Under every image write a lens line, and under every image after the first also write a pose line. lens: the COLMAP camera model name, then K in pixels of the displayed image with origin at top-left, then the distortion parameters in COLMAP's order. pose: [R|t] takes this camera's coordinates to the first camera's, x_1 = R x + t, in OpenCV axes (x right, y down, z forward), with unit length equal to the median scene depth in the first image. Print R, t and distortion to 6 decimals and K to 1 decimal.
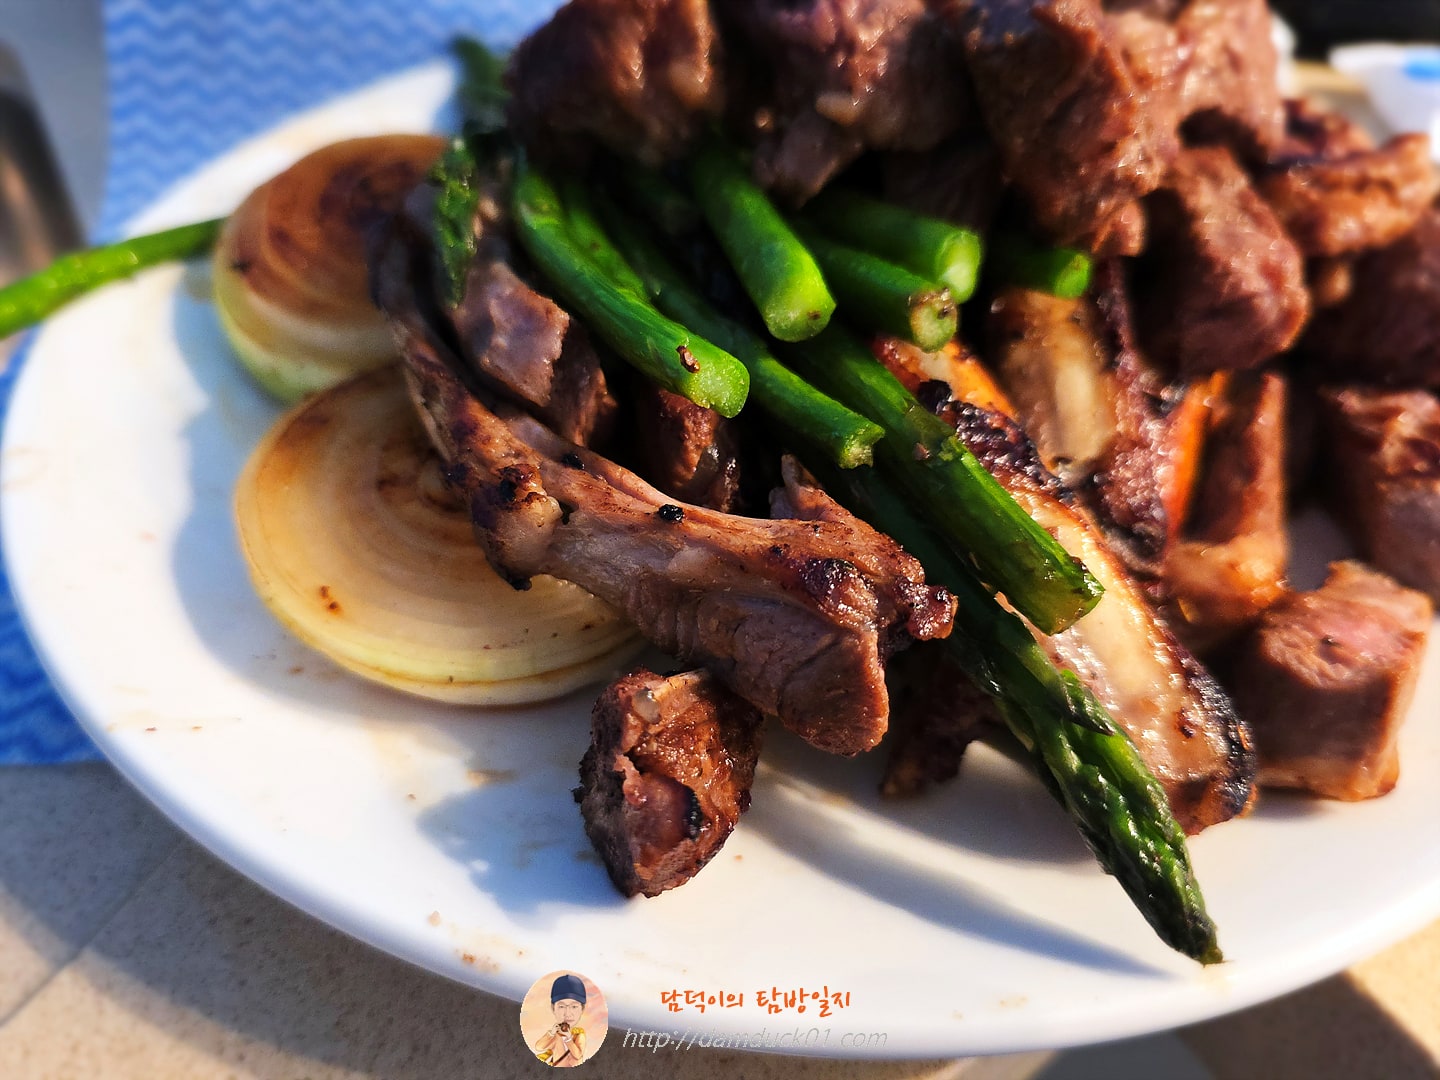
lens RADIAL K [[962.7, 0, 718.6], [0, 962.7, 532.8], [0, 0, 1]] dist [-0.026974, -0.004523]
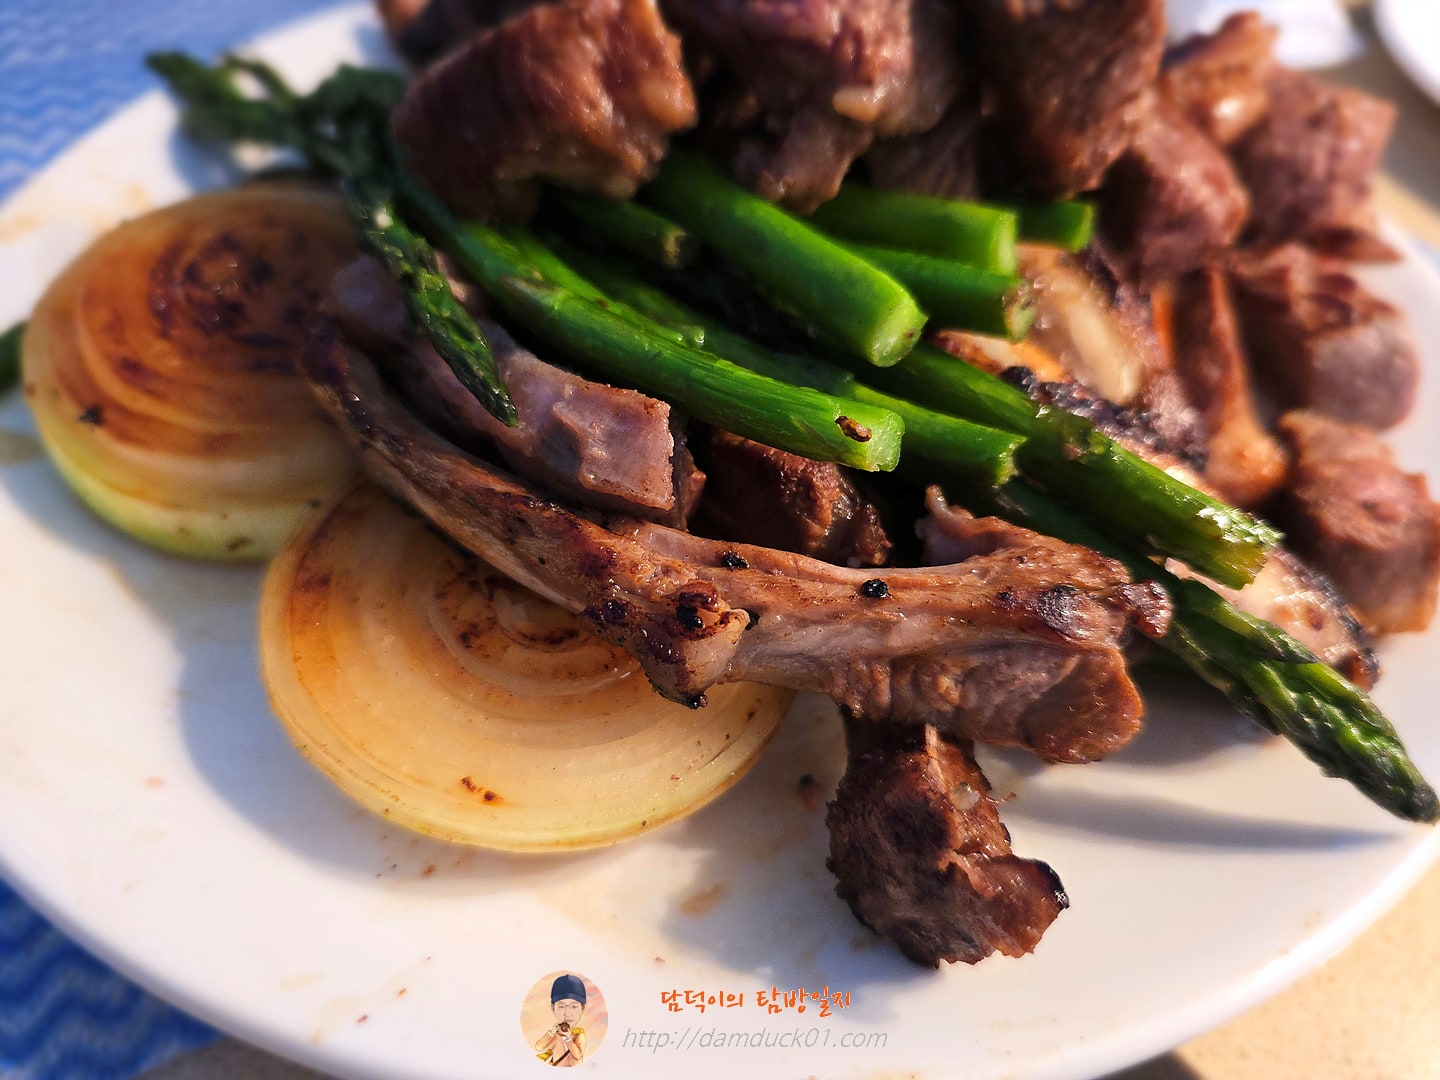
lens RADIAL K [[962.7, 0, 718.5], [0, 962.7, 547.3], [0, 0, 1]] dist [-0.026974, -0.004523]
pose [[0.920326, -0.301999, 0.248591, -0.371566], [0.275379, 0.951591, 0.136535, -0.206733], [-0.277790, -0.057200, 0.958937, 0.125200]]
